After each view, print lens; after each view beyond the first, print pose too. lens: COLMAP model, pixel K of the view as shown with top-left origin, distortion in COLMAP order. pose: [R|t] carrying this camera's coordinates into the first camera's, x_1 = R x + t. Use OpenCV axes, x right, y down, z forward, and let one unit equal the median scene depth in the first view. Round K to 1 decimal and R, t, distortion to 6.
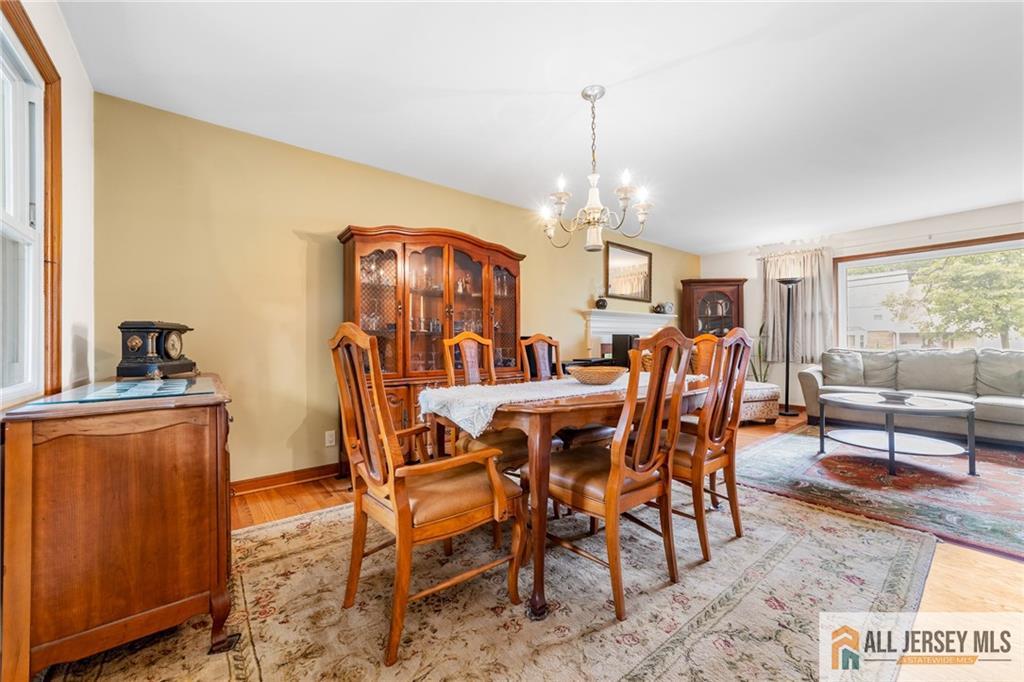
lens RADIAL K [[397.3, 0, 508.8], [0, 397.3, 342.2], [0, 0, 1]] dist [-0.026724, 0.010710]
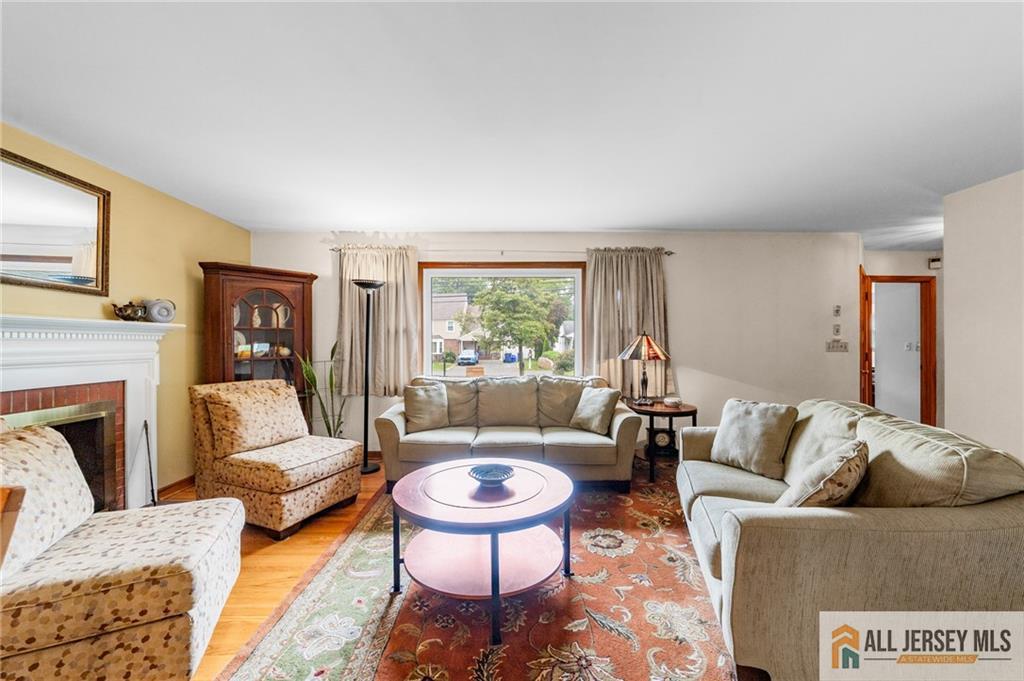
lens RADIAL K [[397.3, 0, 508.8], [0, 397.3, 341.7], [0, 0, 1]] dist [-0.026724, 0.010710]
pose [[0.617592, 0.007948, 0.786458, 0.294205], [-0.000680, 0.999954, -0.009572, -0.042681], [-0.786498, 0.005377, 0.617569, 0.341625]]
